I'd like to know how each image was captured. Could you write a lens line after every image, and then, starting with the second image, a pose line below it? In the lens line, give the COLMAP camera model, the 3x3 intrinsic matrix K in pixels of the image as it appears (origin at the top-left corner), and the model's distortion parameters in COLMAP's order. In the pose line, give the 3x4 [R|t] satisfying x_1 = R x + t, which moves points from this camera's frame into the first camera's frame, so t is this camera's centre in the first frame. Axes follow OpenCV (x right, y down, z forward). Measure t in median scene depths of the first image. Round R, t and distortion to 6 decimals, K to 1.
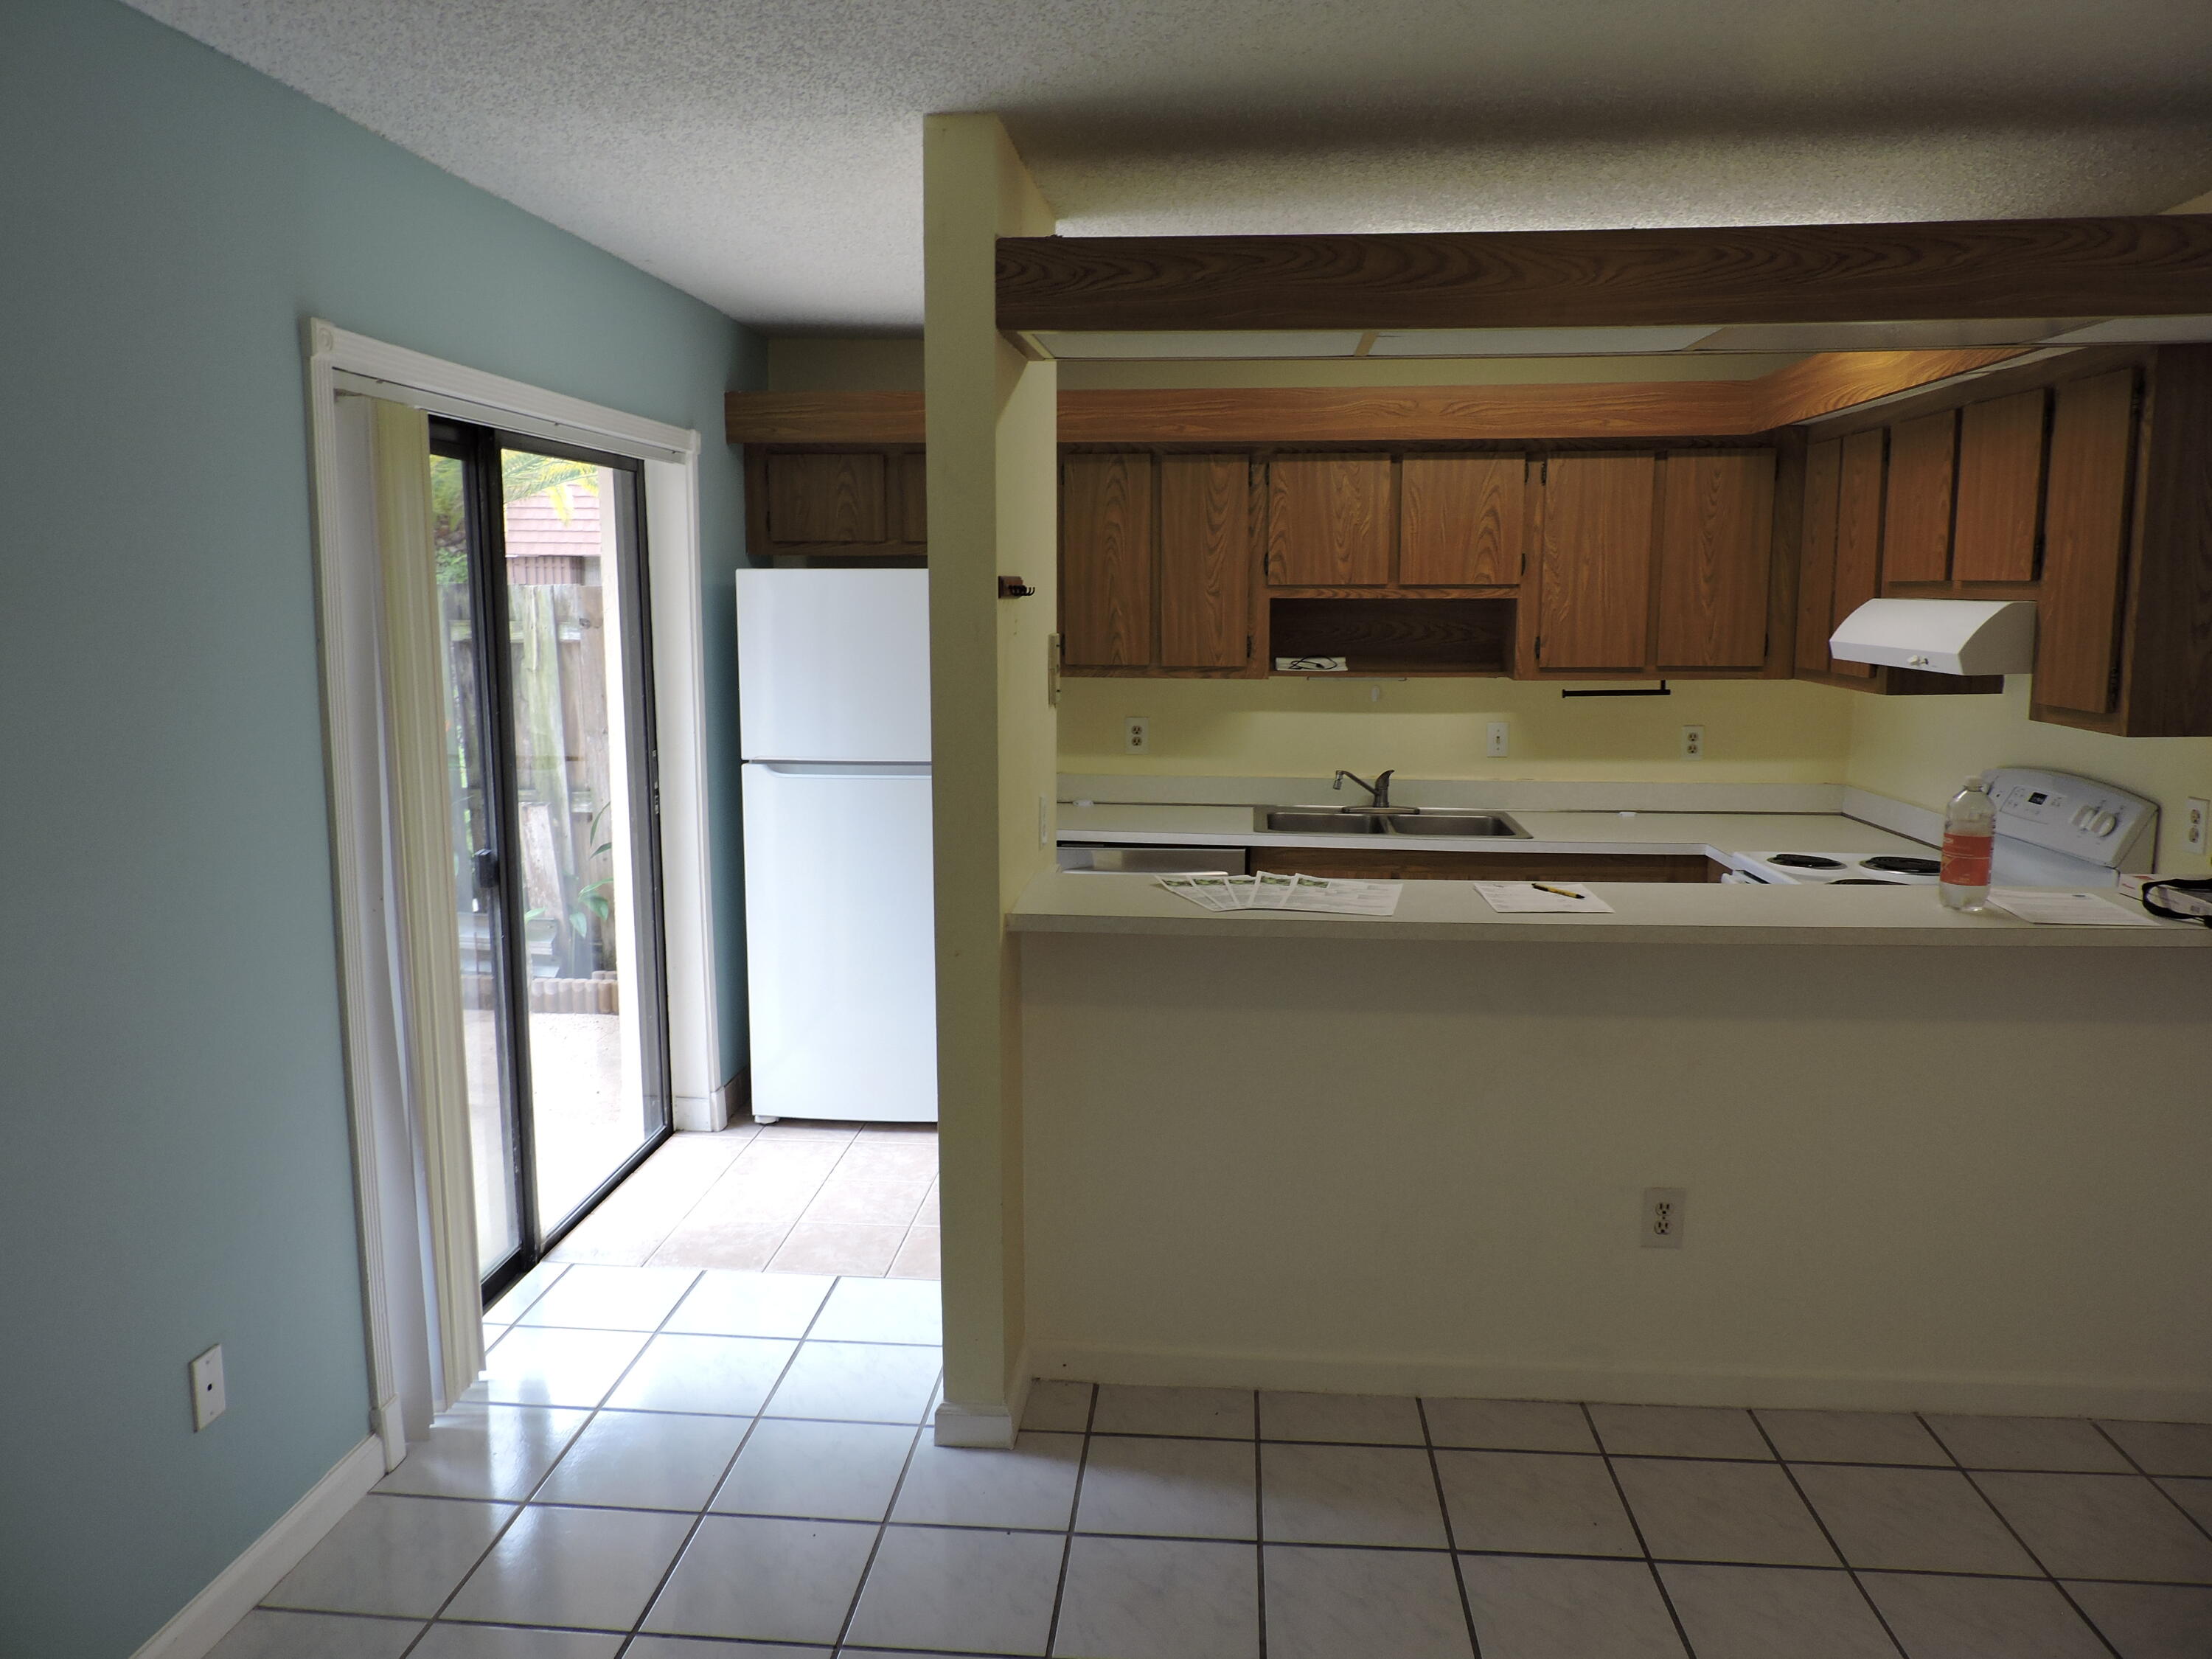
lens RADIAL K [[1574.6, 0, 1116.1], [0, 1574.6, 820.9], [0, 0, 1]] dist [-0.006656, -0.017976]
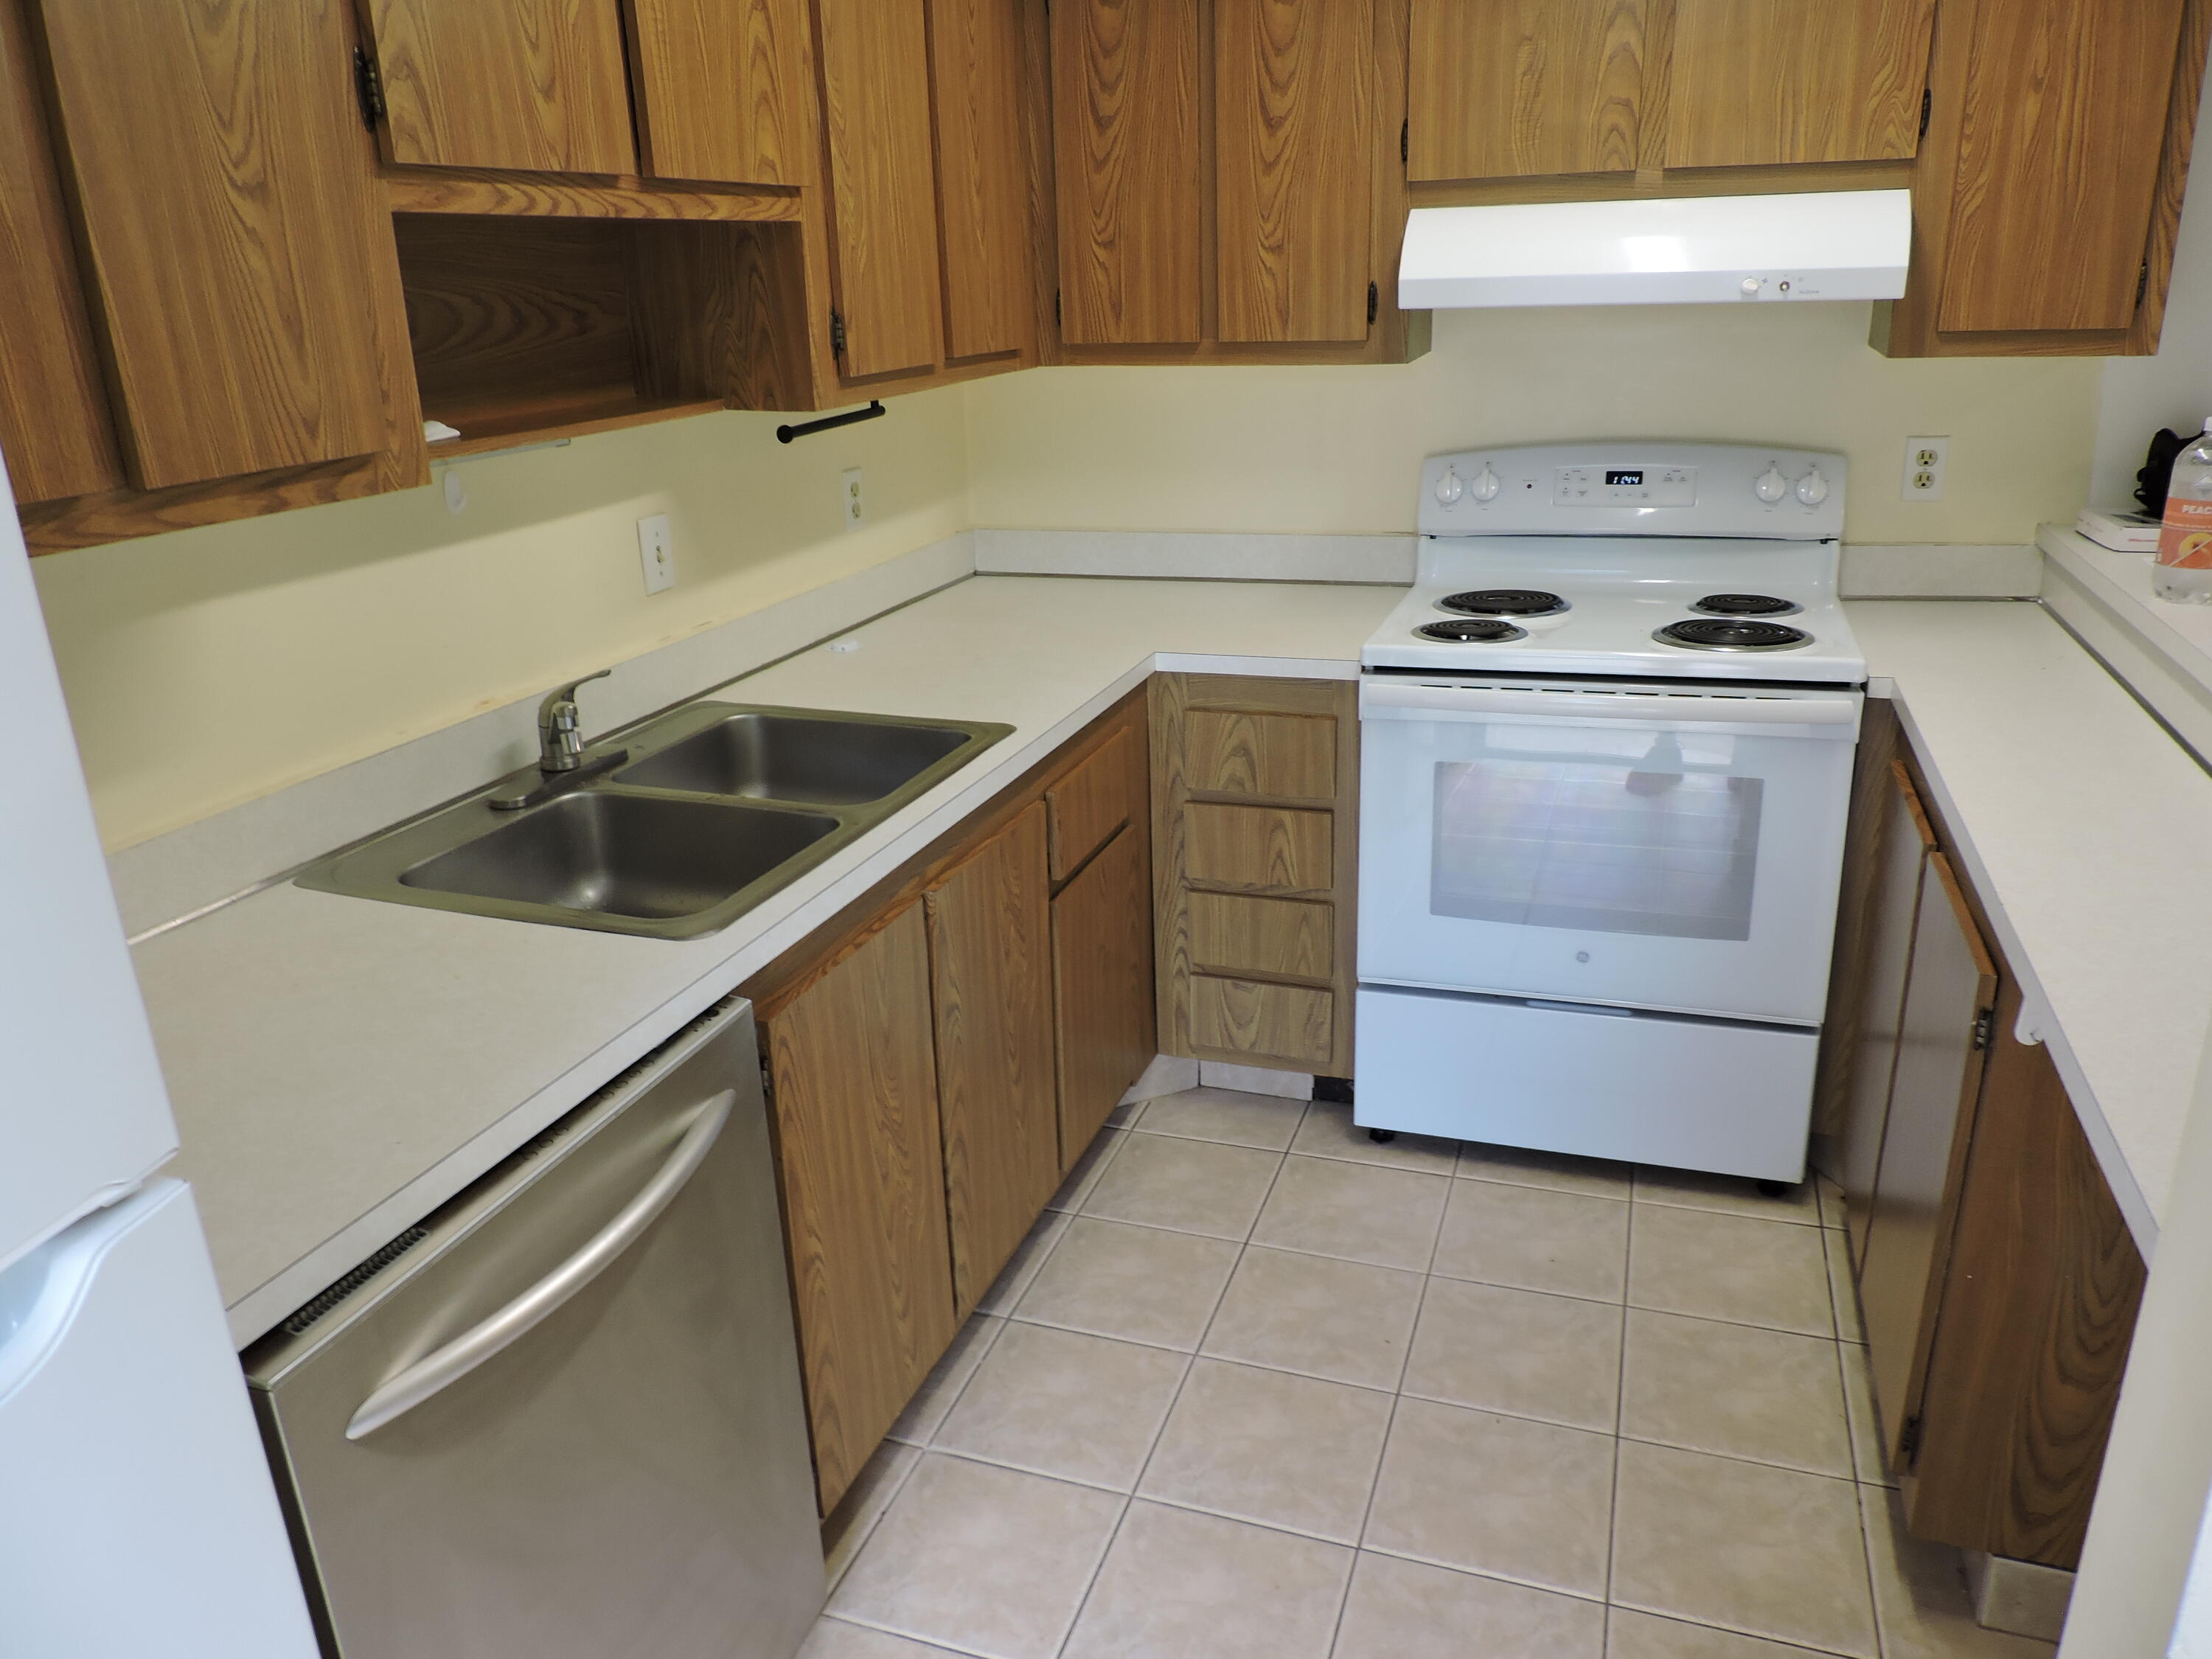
lens RADIAL K [[1574.6, 0, 1117.3], [0, 1574.6, 842.2], [0, 0, 1]] dist [-0.006656, -0.017976]
pose [[0.260888, -0.339262, 0.903791, -0.181001], [0.166183, 0.938020, 0.304140, -0.097319], [-0.950958, 0.070849, 0.301098, 0.793917]]
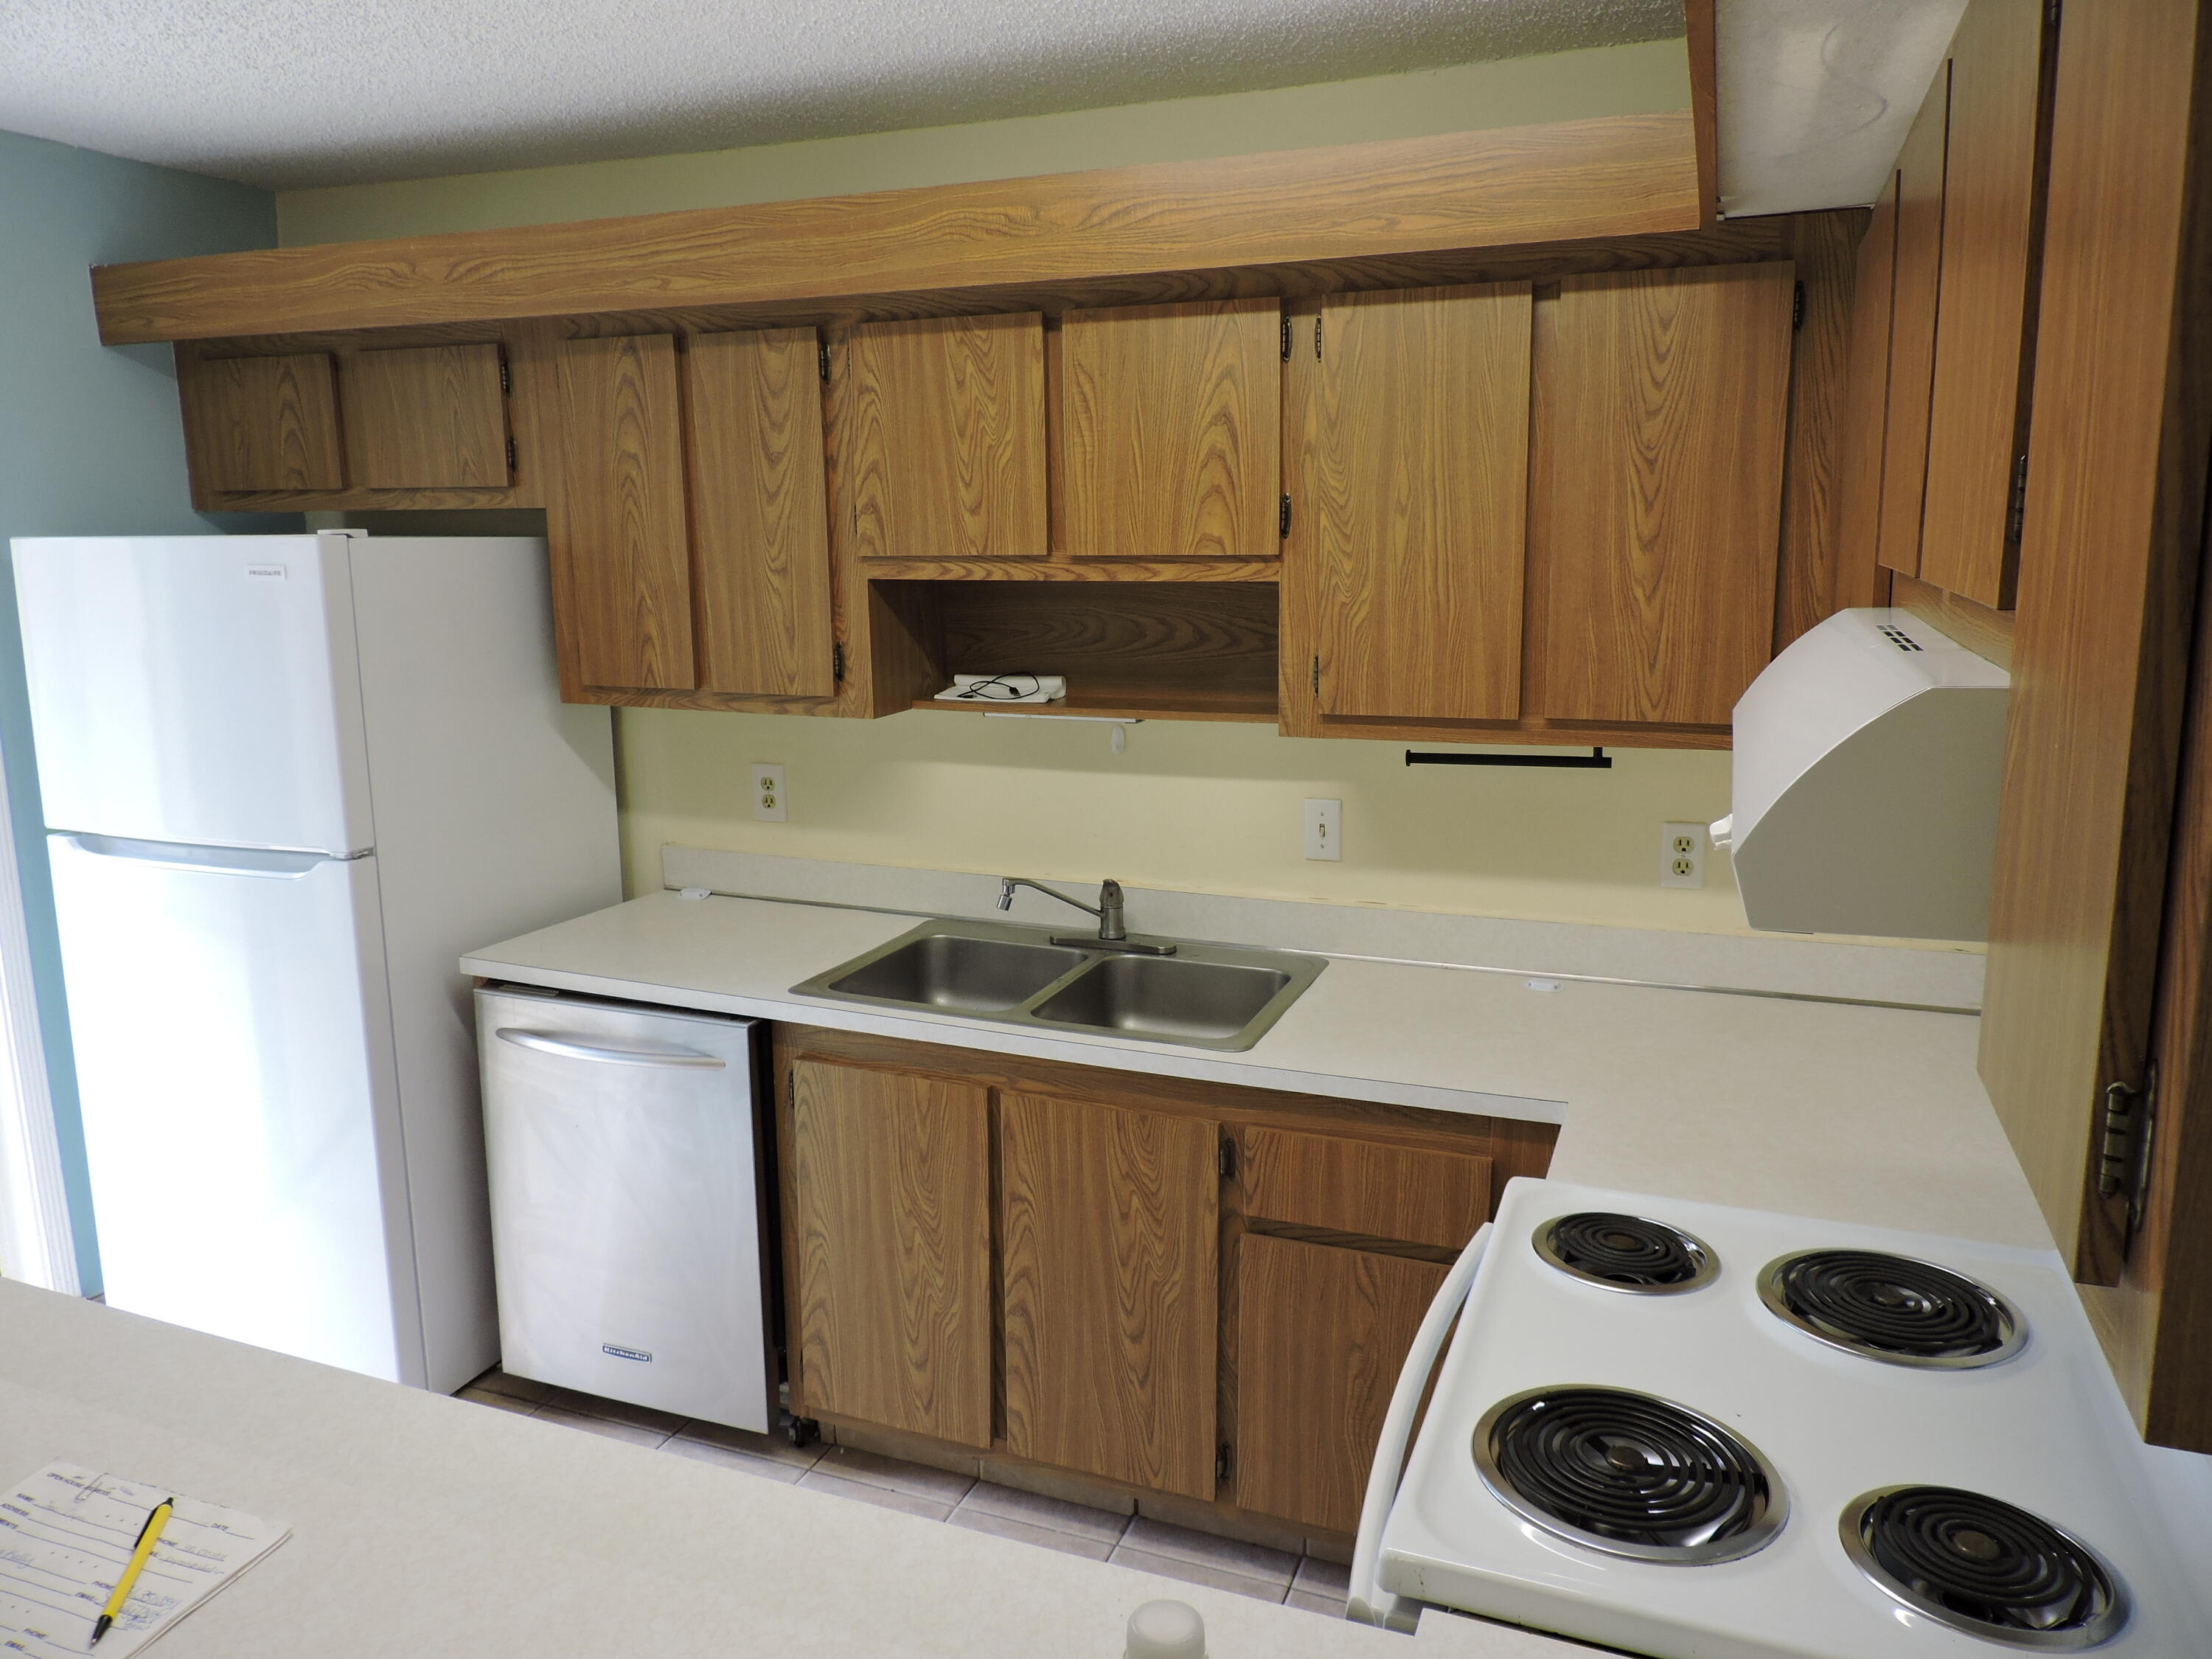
lens RADIAL K [[1574.6, 0, 1106.9], [0, 1574.6, 830.7], [0, 0, 1]] dist [-0.006656, -0.017976]
pose [[0.956285, 0.048859, -0.288327, 0.355911], [-0.035184, 0.998005, 0.052425, -0.083772], [0.290314, -0.039988, 0.956096, 0.475980]]
